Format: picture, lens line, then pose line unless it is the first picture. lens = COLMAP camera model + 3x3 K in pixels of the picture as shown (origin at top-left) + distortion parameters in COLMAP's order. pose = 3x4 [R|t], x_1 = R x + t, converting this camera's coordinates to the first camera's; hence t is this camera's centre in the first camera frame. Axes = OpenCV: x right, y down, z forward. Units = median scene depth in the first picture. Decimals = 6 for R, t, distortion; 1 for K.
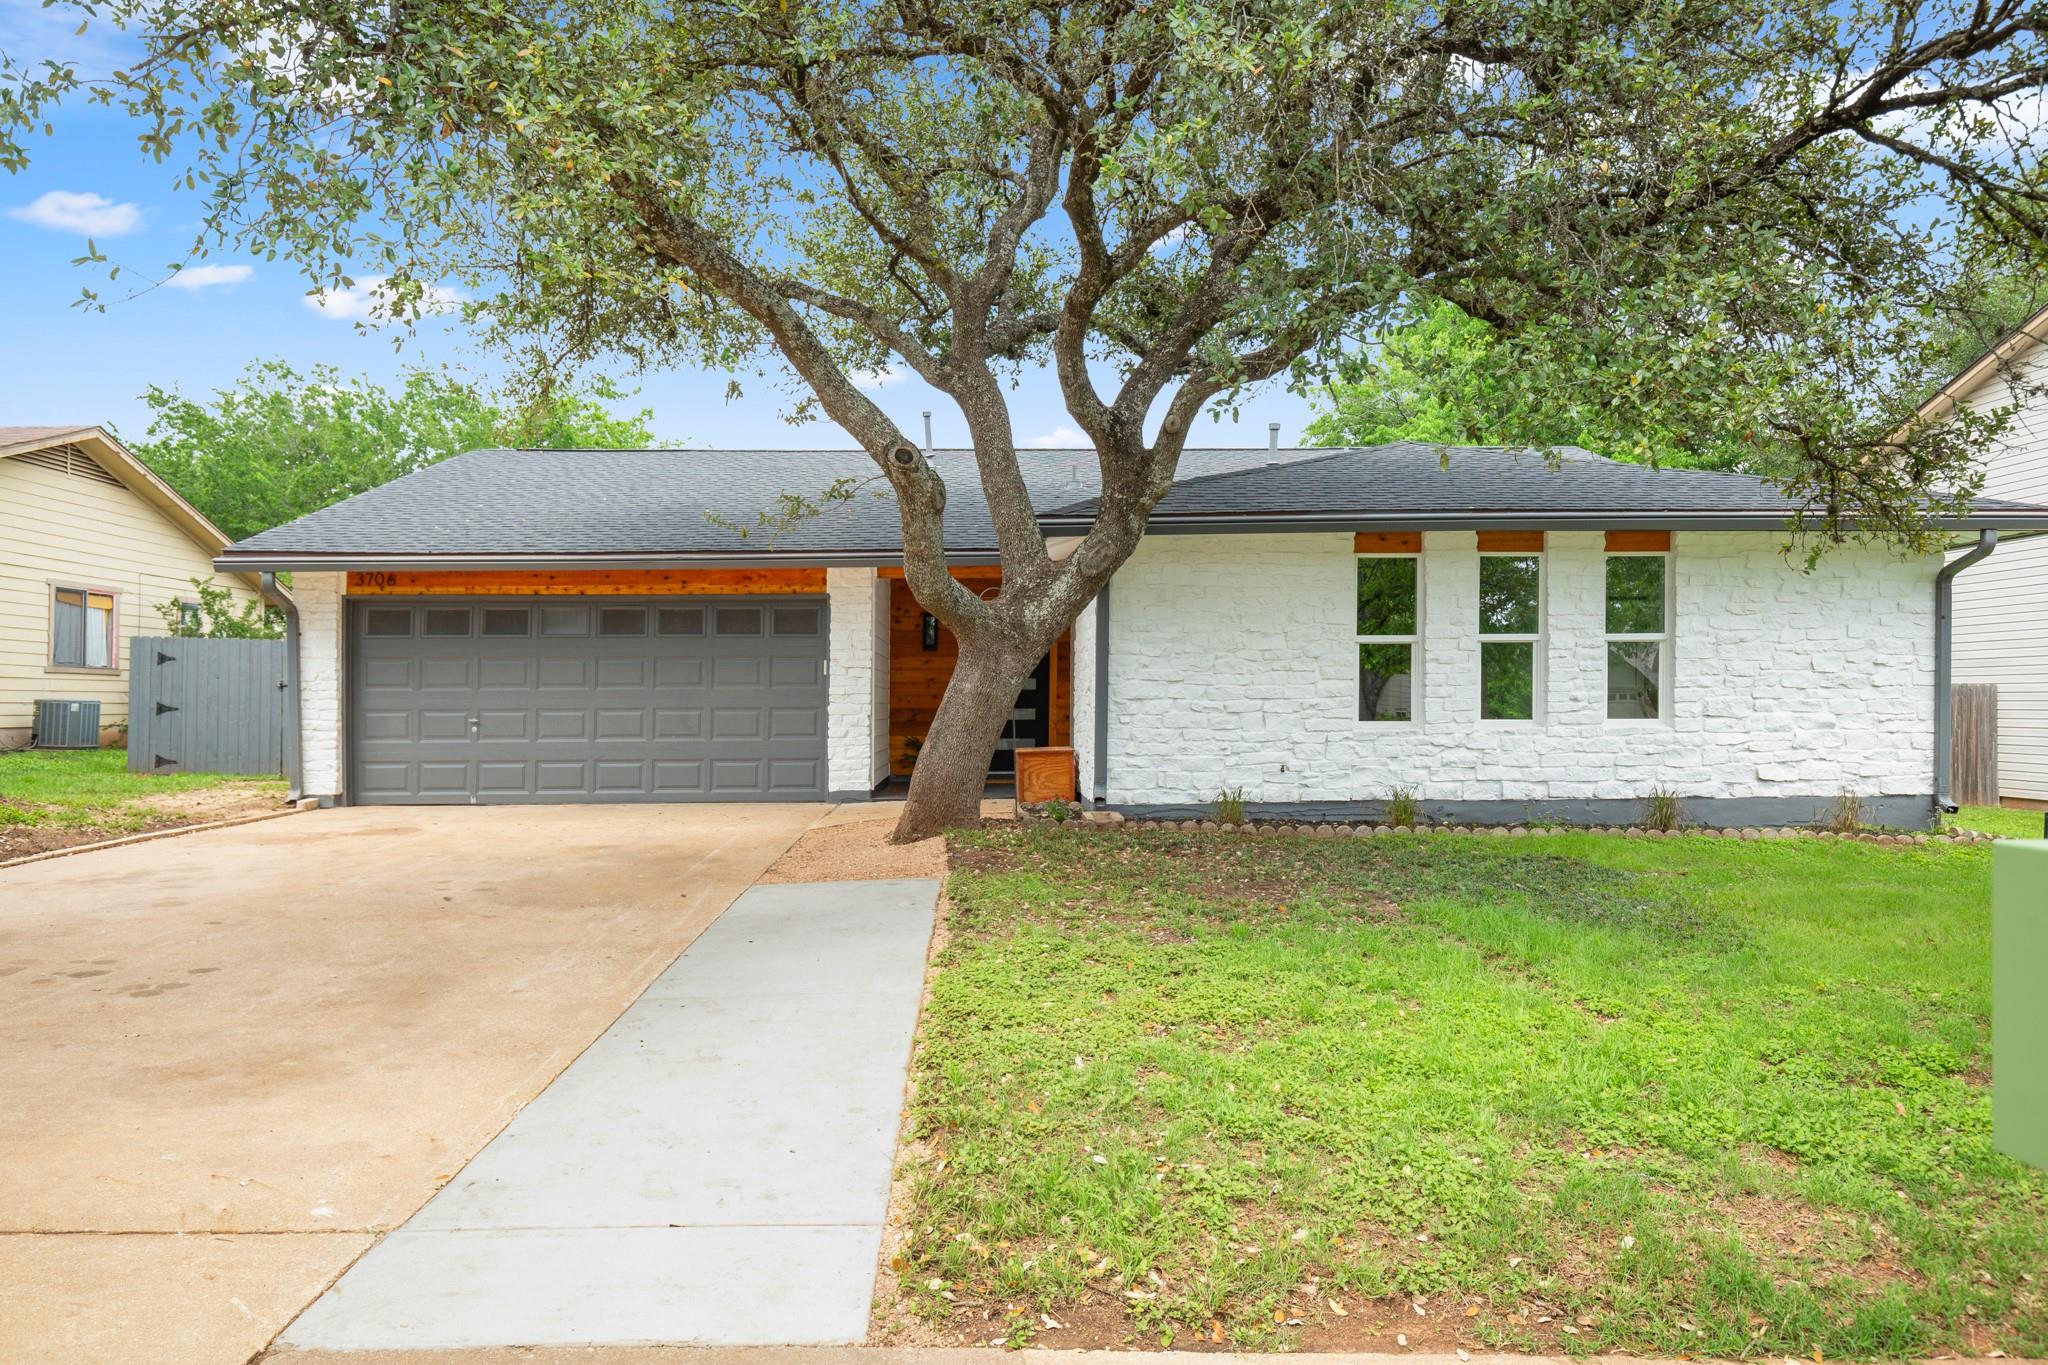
lens RADIAL K [[1382.4, 0, 1022.1], [0, 1382.4, 682.1], [0, 0, 1]] dist [0.003300, -0.001091]
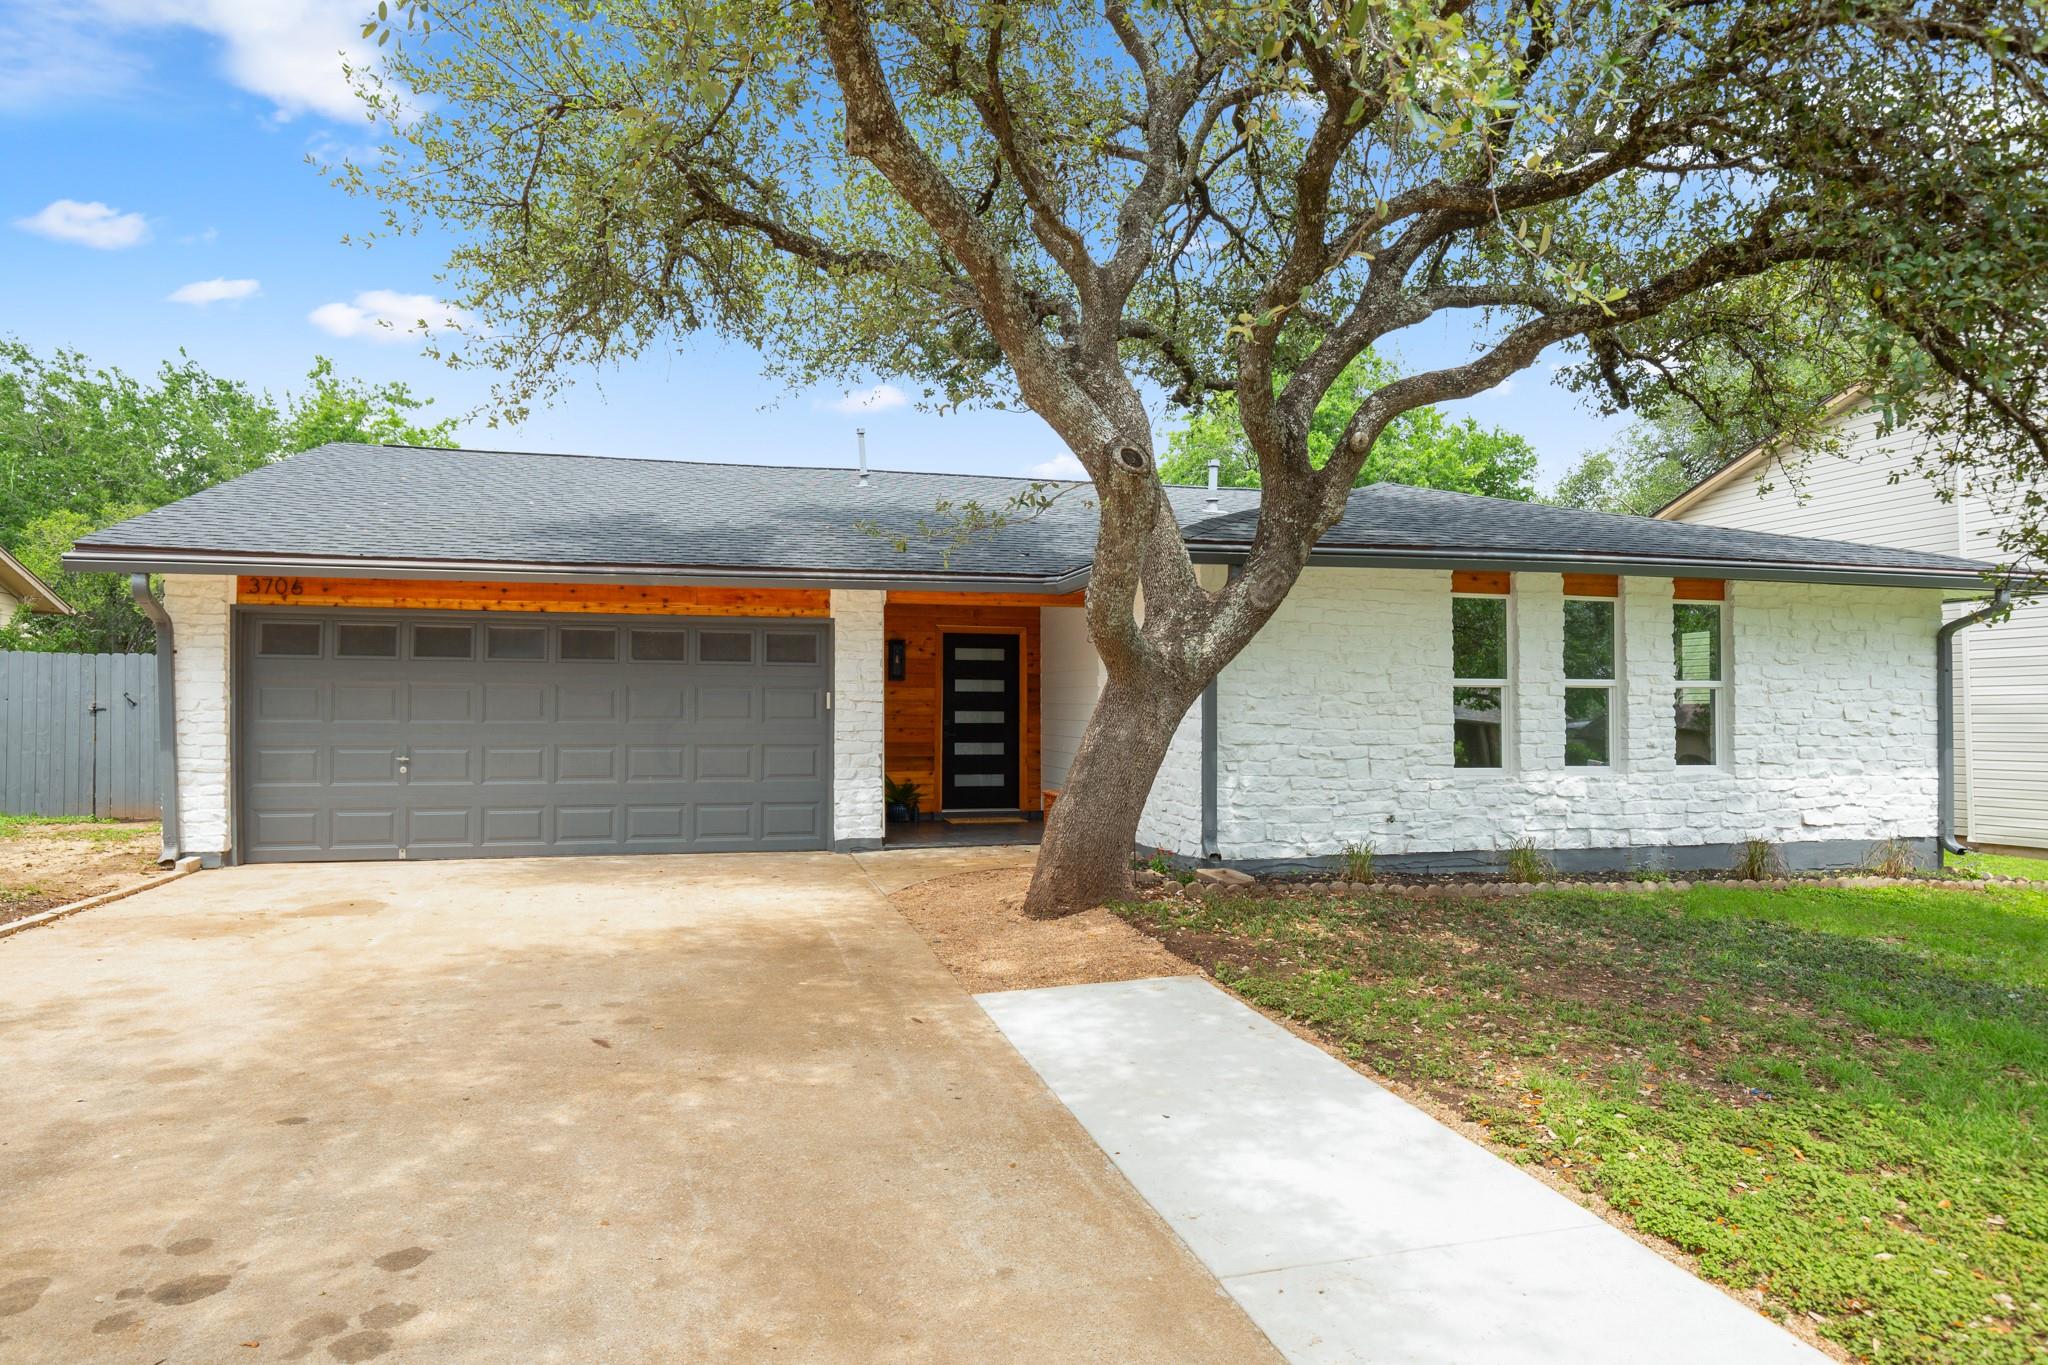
lens RADIAL K [[1234.4, 0, 1024.4], [0, 1234.4, 699.2], [0, 0, 1]] dist [-0.009243, 0.003228]
pose [[0.975113, 0.012340, 0.221364, -0.199577], [-0.012342, 0.999923, -0.001374, -0.012176], [-0.221364, -0.001393, 0.975190, 0.195641]]
